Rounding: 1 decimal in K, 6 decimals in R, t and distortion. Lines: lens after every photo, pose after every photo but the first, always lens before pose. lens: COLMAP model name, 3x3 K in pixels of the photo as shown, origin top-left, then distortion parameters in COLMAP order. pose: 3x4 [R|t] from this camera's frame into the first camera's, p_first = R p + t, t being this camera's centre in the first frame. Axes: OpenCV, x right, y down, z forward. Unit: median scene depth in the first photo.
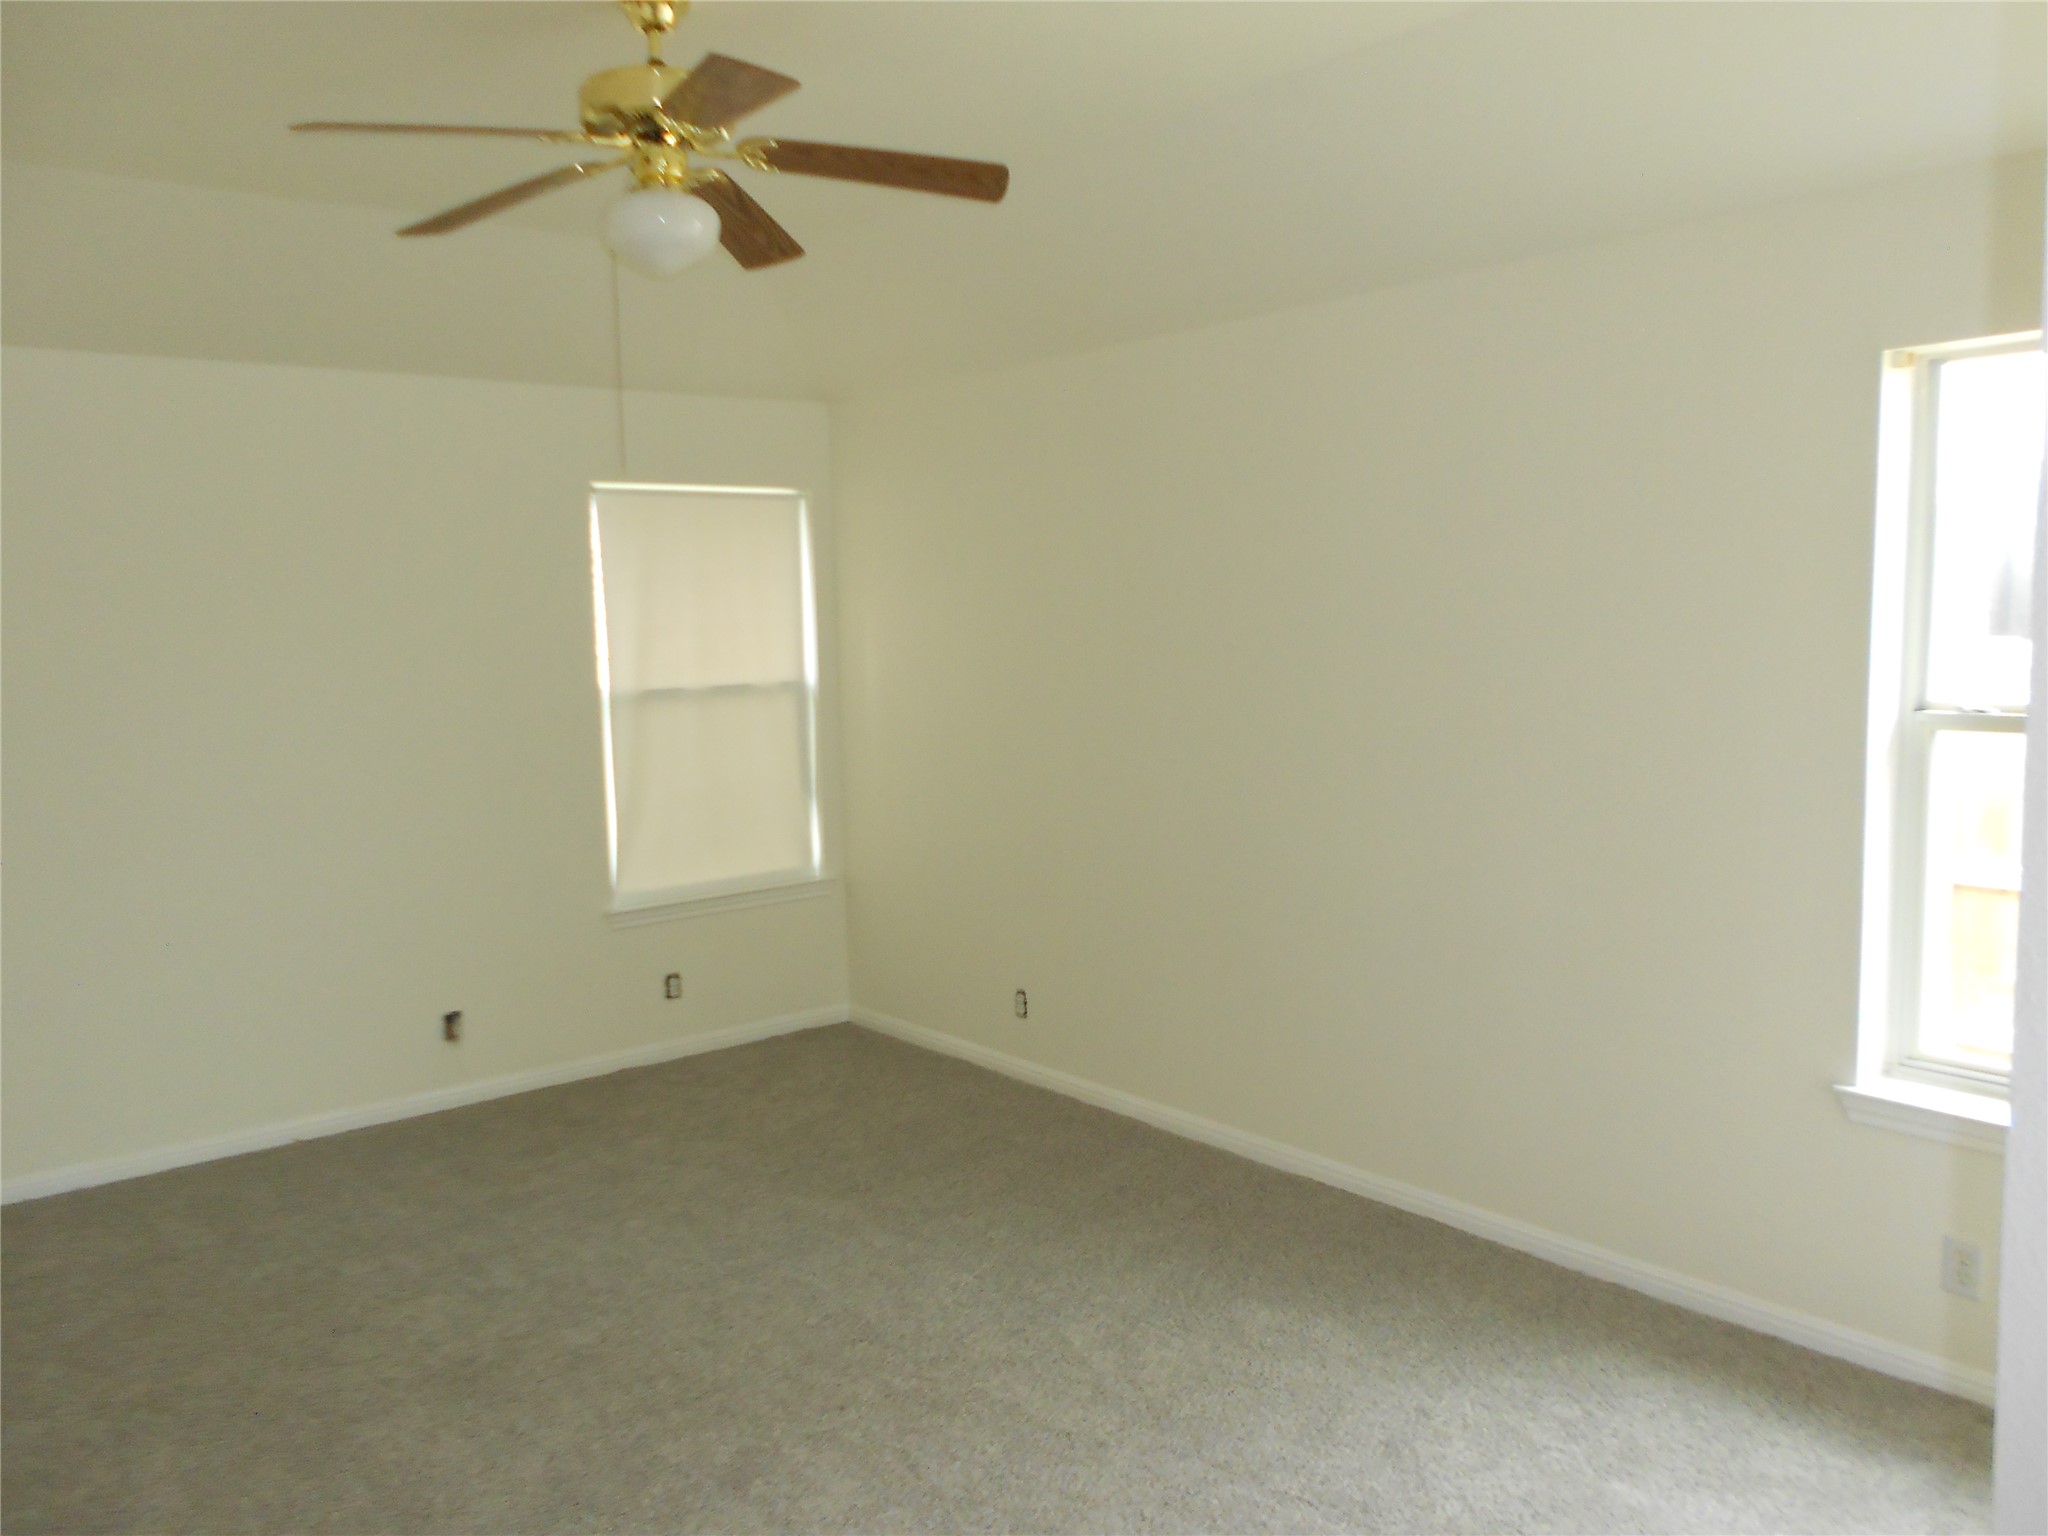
lens RADIAL K [[1595.9, 0, 995.7], [0, 1595.9, 769.0], [0, 0, 1]] dist [-0.006872, 0.012194]
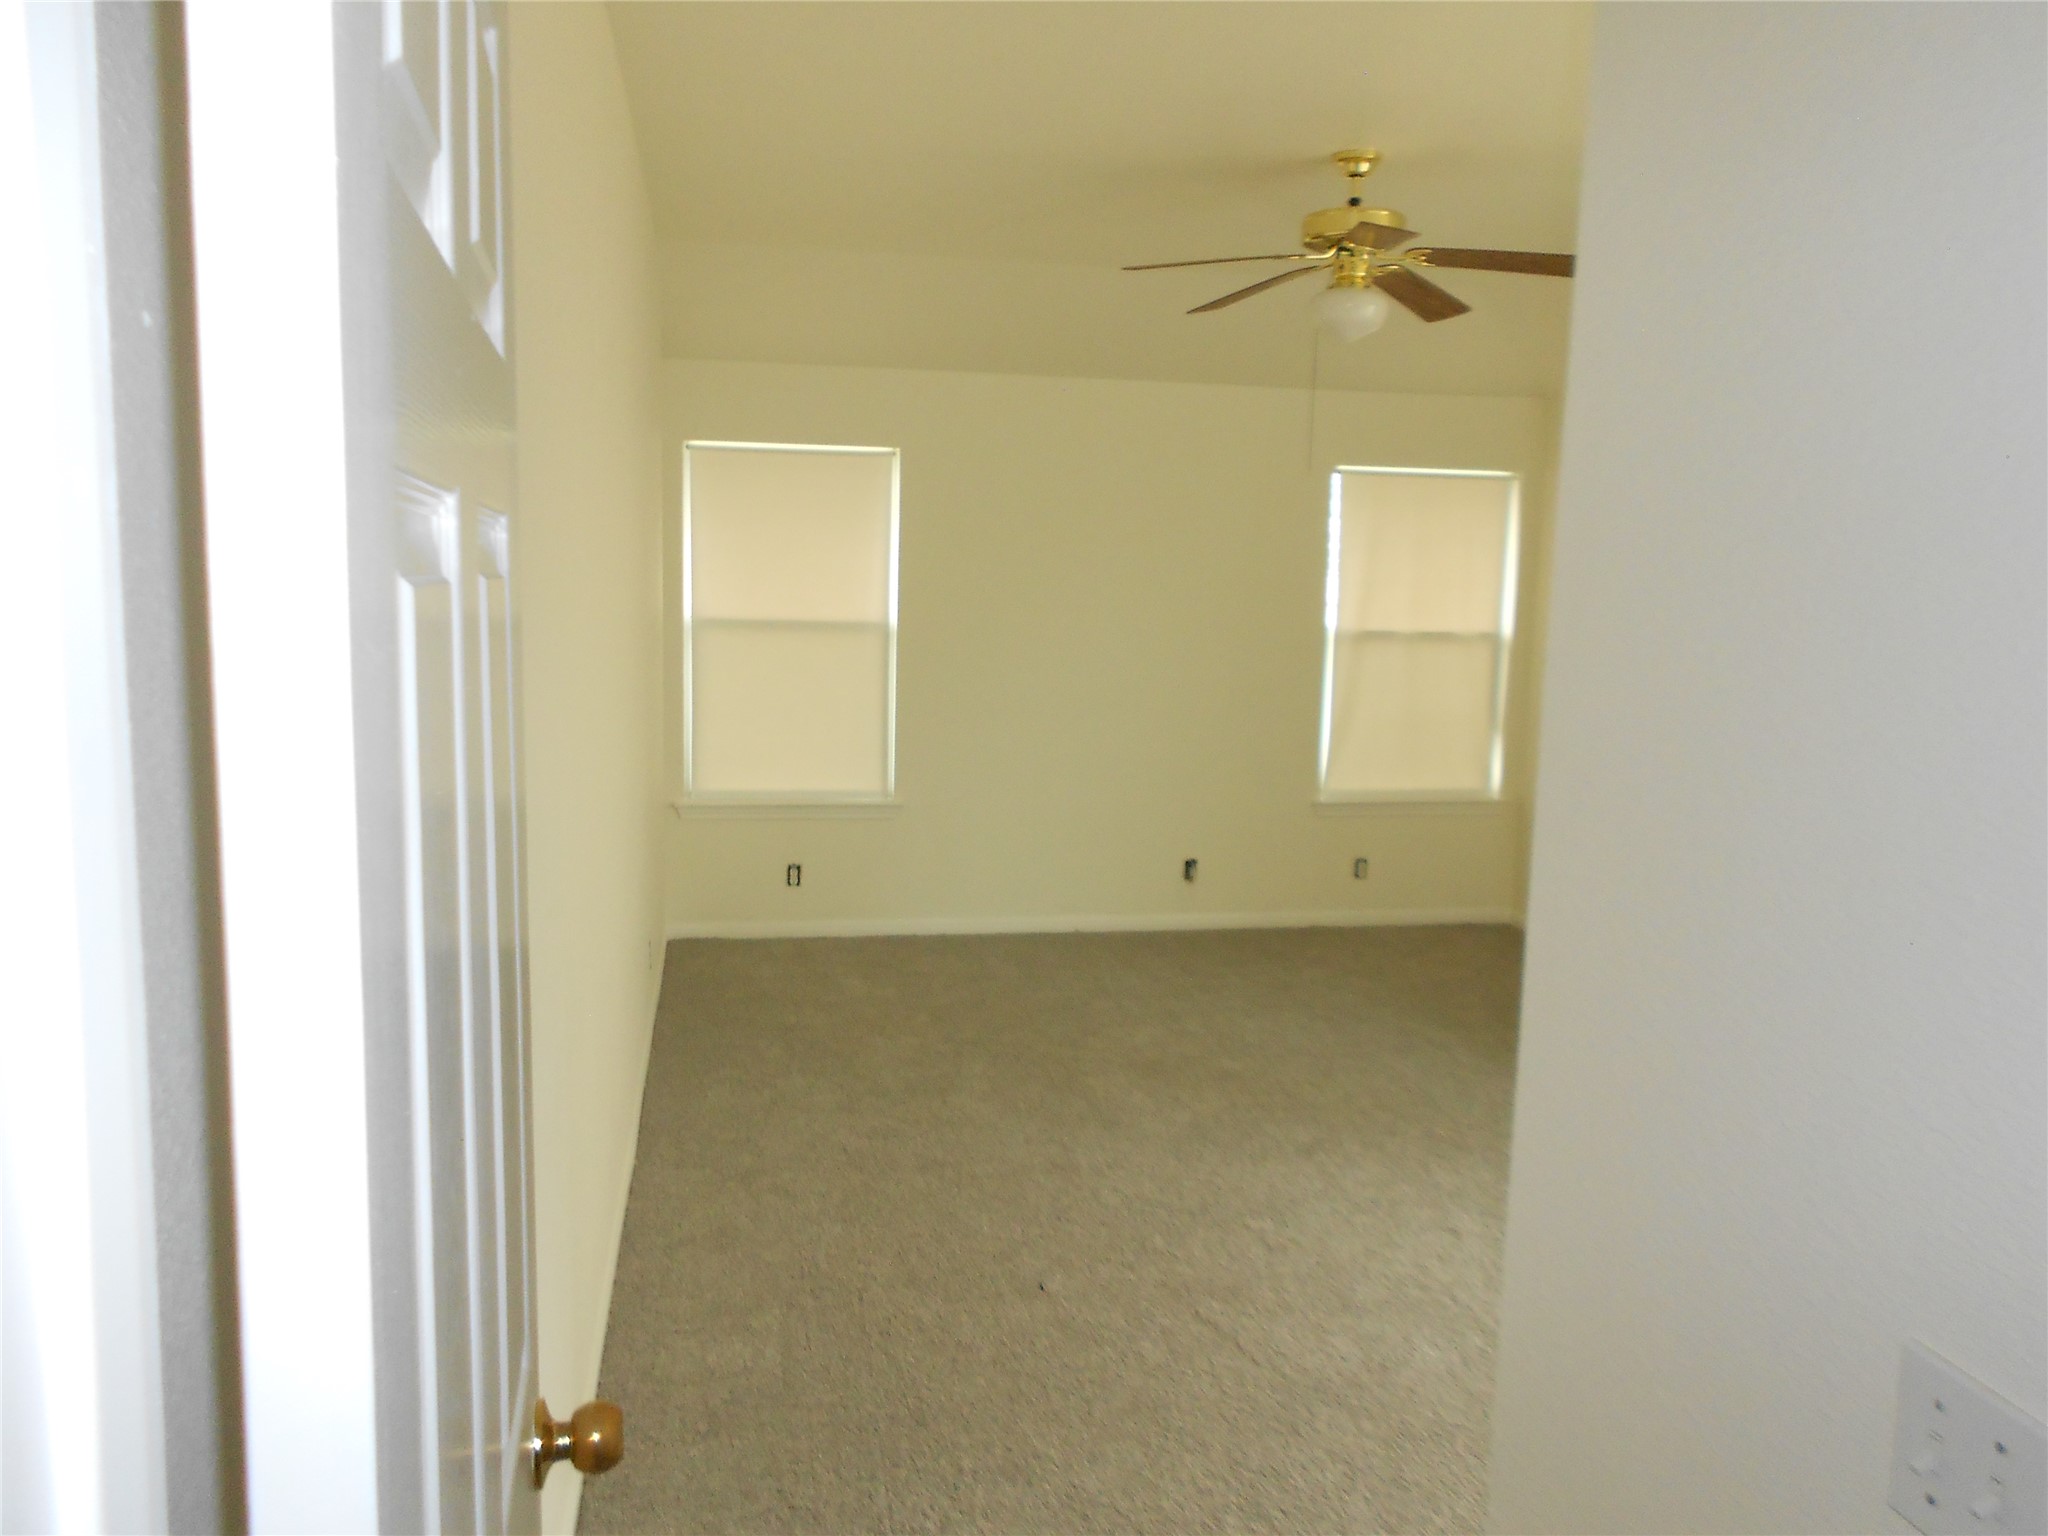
lens RADIAL K [[1595.9, 0, 1024.4], [0, 1595.9, 767.0], [0, 0, 1]] dist [-0.006872, 0.012194]
pose [[0.883716, 0.105219, -0.456043, 0.159602], [-0.091118, 0.994436, 0.052870, 0.018213], [0.459069, -0.005168, 0.888386, -0.295177]]
